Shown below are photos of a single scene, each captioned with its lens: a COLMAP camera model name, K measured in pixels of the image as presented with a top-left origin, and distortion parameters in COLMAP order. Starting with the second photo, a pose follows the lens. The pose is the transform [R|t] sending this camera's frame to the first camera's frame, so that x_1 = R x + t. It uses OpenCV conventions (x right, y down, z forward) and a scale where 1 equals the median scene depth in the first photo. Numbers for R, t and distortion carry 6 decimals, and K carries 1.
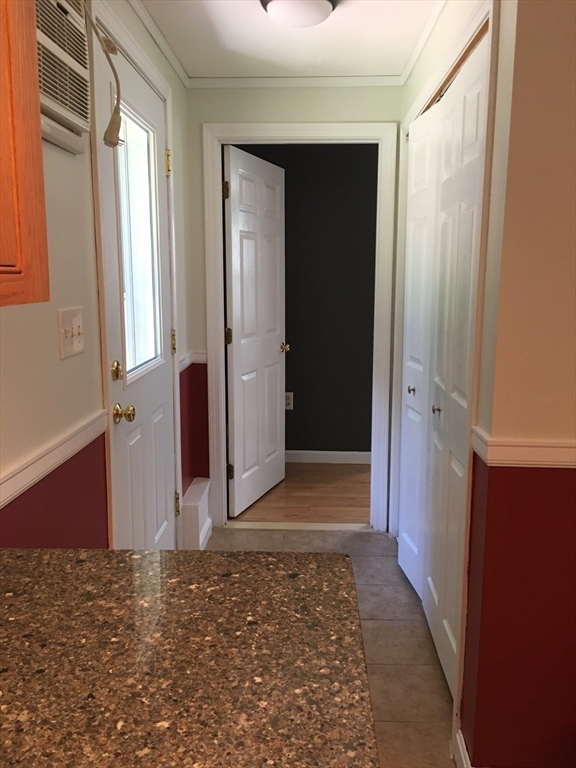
lens RADIAL K [[652.9, 0, 285.7], [0, 652.9, 383.2], [0, 0, 1]] dist [0.060974, -0.080653]
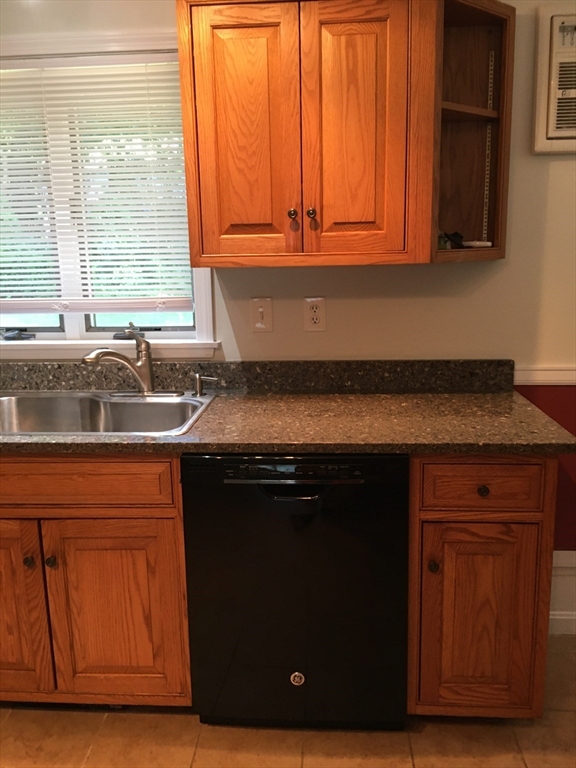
lens RADIAL K [[652.9, 0, 293.1], [0, 652.9, 385.8], [0, 0, 1]] dist [0.060974, -0.080653]
pose [[-0.033170, 0.196525, -0.979938, 1.760284], [-0.145787, 0.969039, 0.199274, -0.069753], [0.988760, 0.149472, -0.003492, 0.411409]]
